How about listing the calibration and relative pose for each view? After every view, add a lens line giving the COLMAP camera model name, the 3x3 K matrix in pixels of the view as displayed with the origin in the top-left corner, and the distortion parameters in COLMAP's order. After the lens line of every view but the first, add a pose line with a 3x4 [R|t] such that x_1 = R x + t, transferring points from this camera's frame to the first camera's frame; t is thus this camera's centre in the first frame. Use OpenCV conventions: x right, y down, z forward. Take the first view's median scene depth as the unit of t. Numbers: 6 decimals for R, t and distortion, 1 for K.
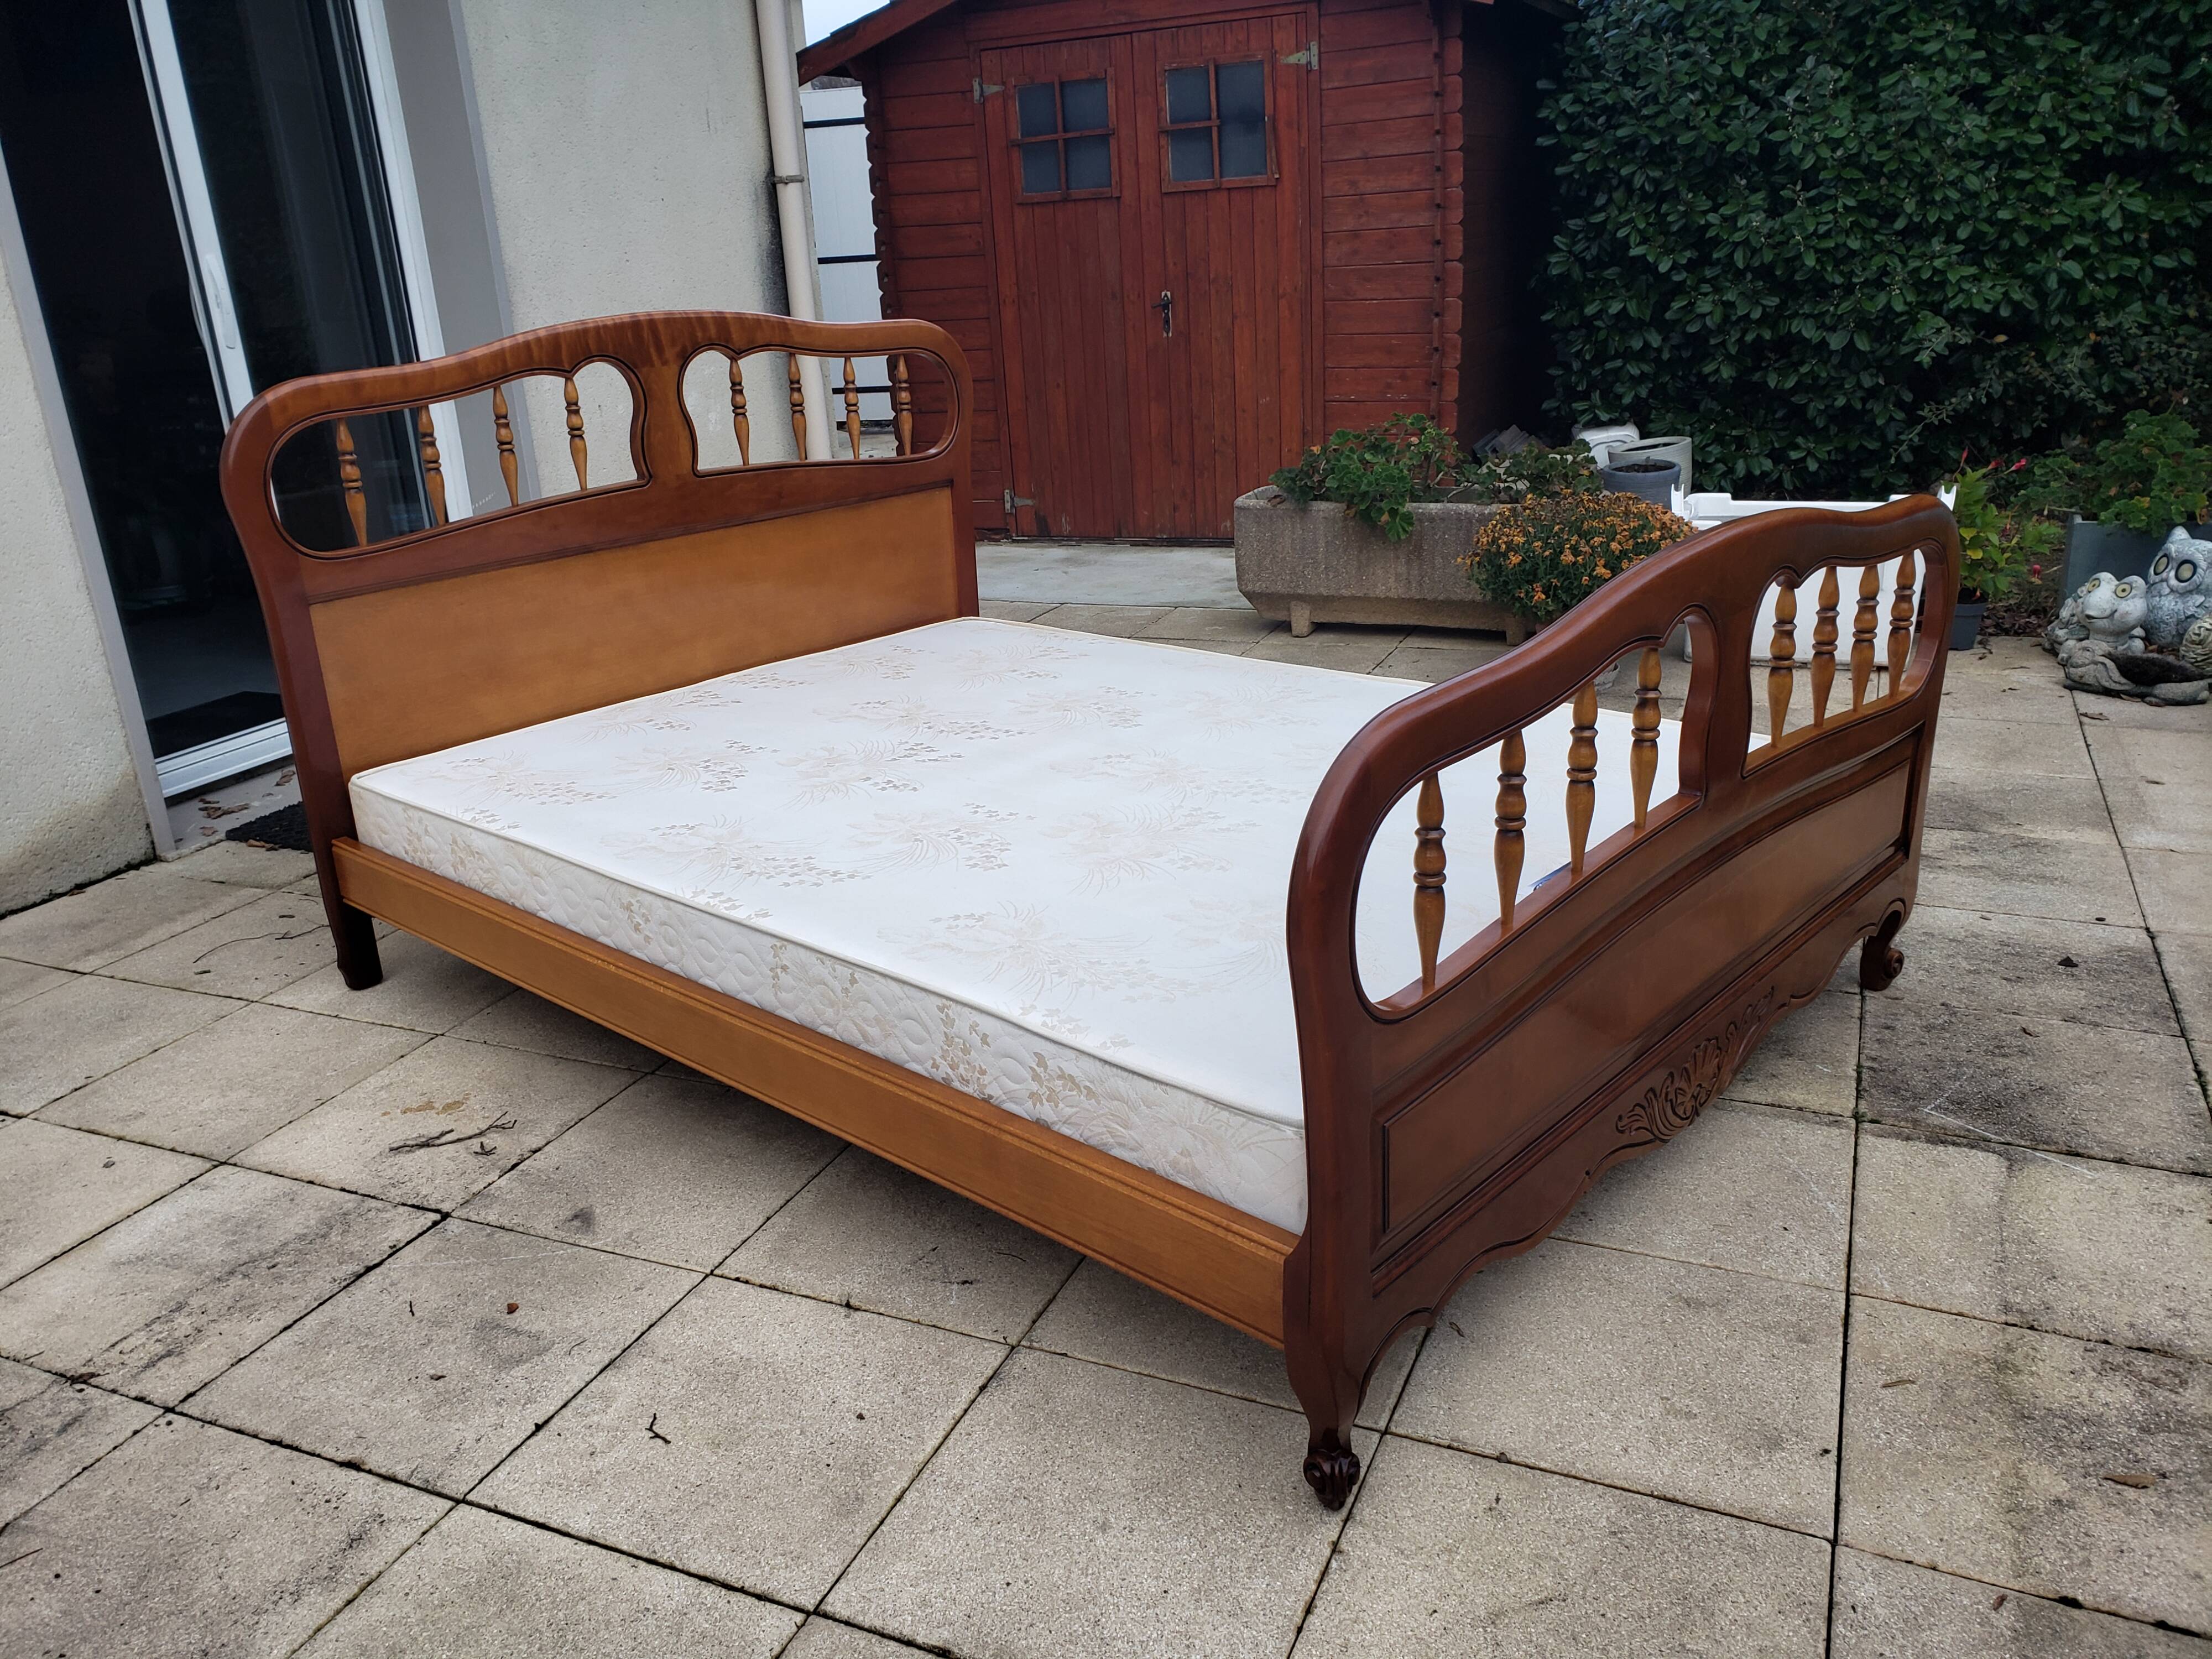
lens RADIAL K [[1722.8, 0, 1065.8], [0, 1722.8, 826.0], [0, 0, 1]] dist [0.011007, 0.017290]
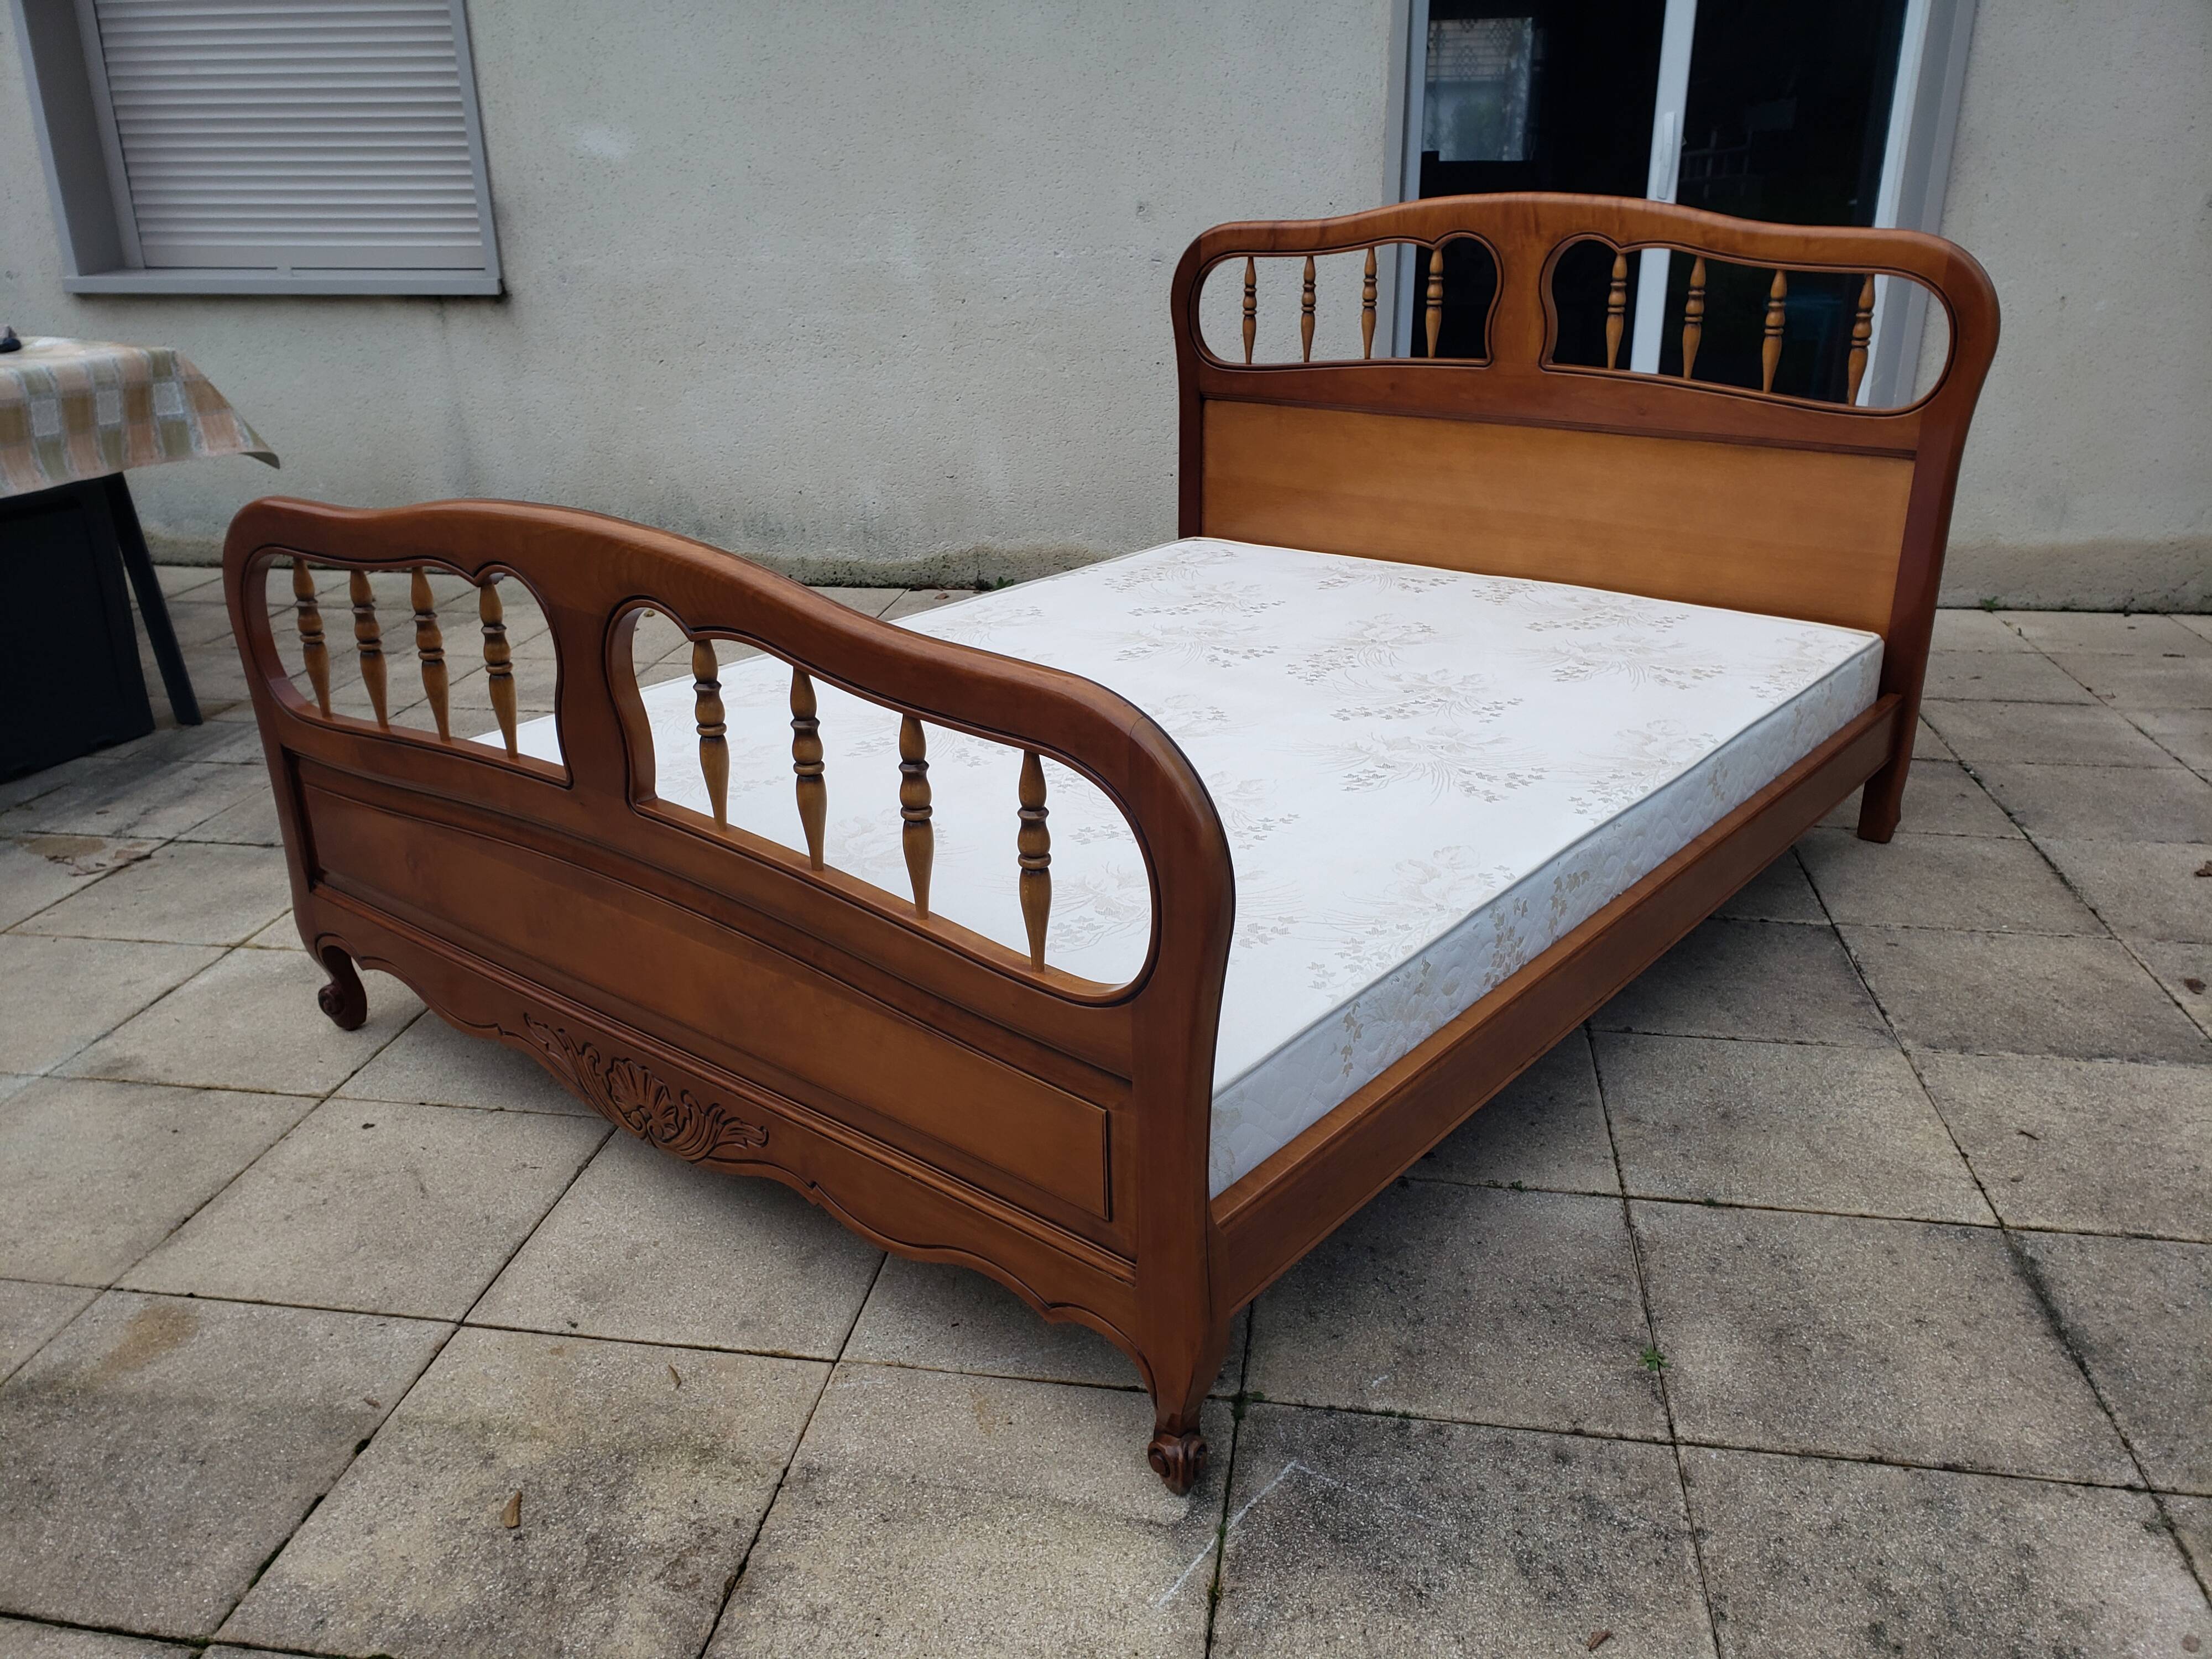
lens RADIAL K [[1722.8, 0, 1102.9], [0, 1722.8, 840.9], [0, 0, 1]] dist [0.011007, 0.017290]
pose [[0.262146, 0.402522, -0.877072, 0.494549], [-0.312750, 0.895240, 0.317383, -0.130840], [0.912944, 0.191104, 0.360572, 0.312383]]
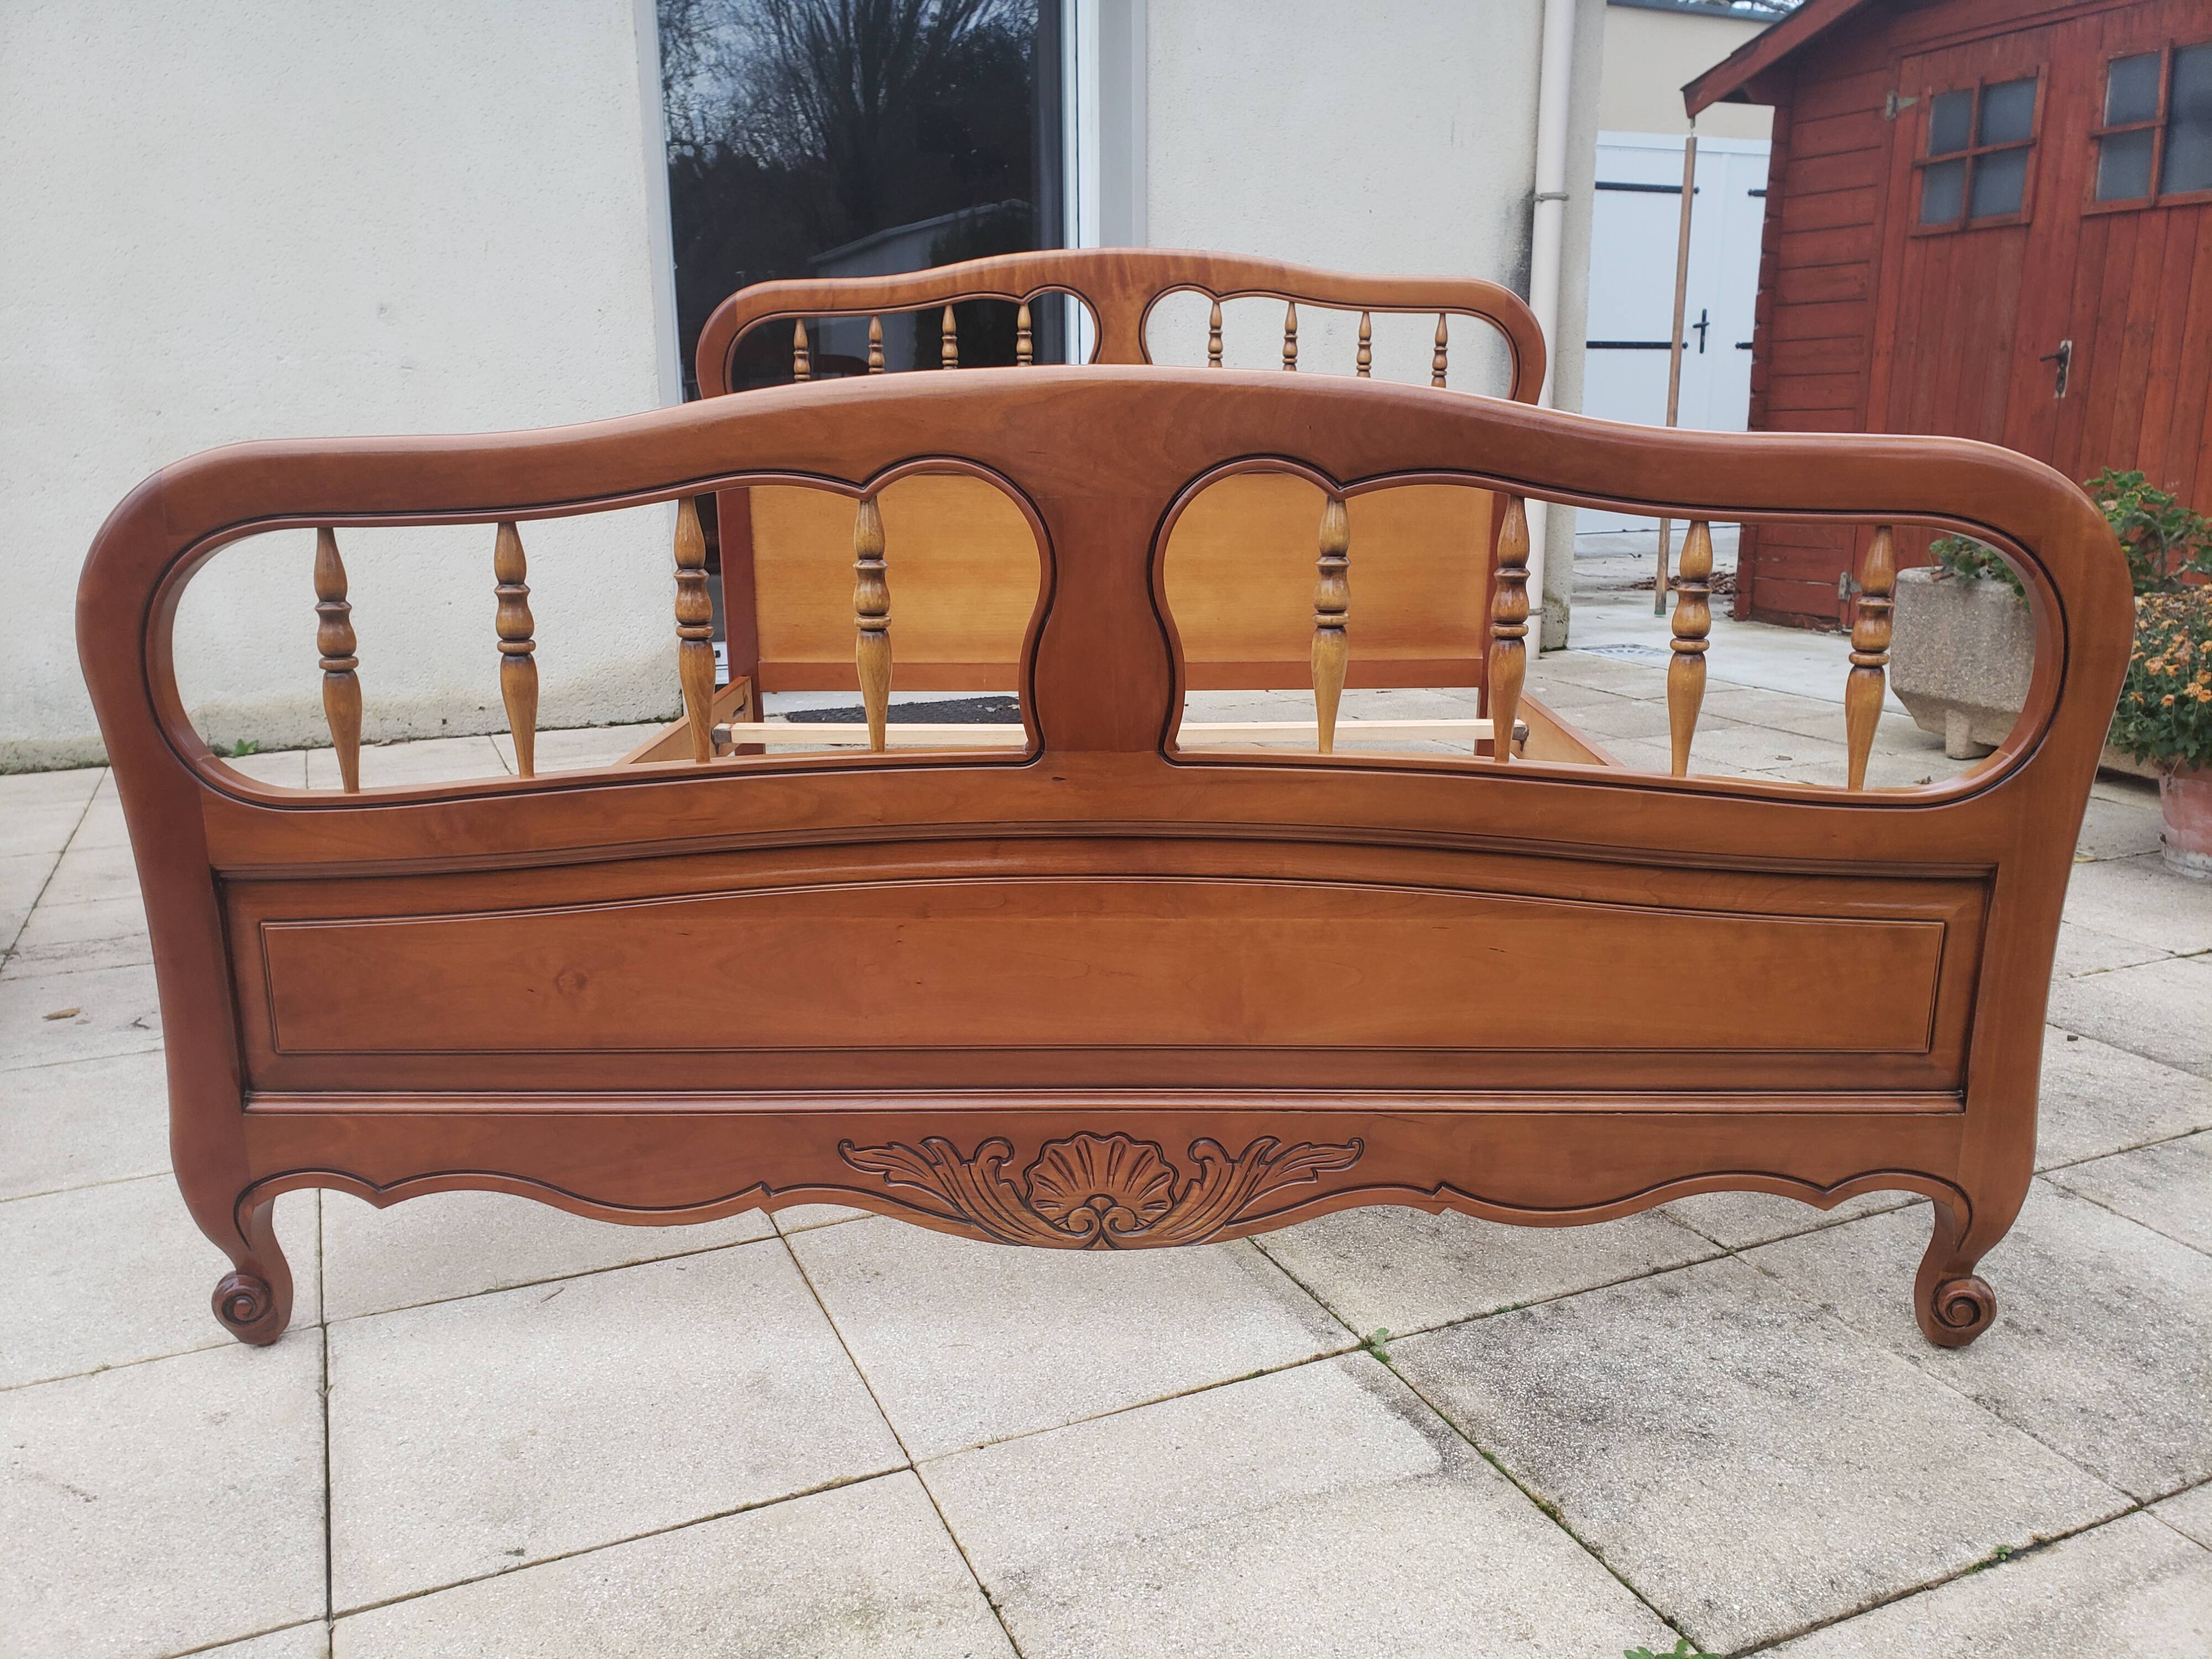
lens RADIAL K [[1722.8, 0, 1090.7], [0, 1722.8, 839.8], [0, 0, 1]] dist [0.011007, 0.017290]
pose [[0.747749, 0.210419, -0.629758, 0.372700], [-0.247282, 0.968480, 0.029982, -0.005281], [0.616217, 0.133308, 0.776212, 0.197292]]
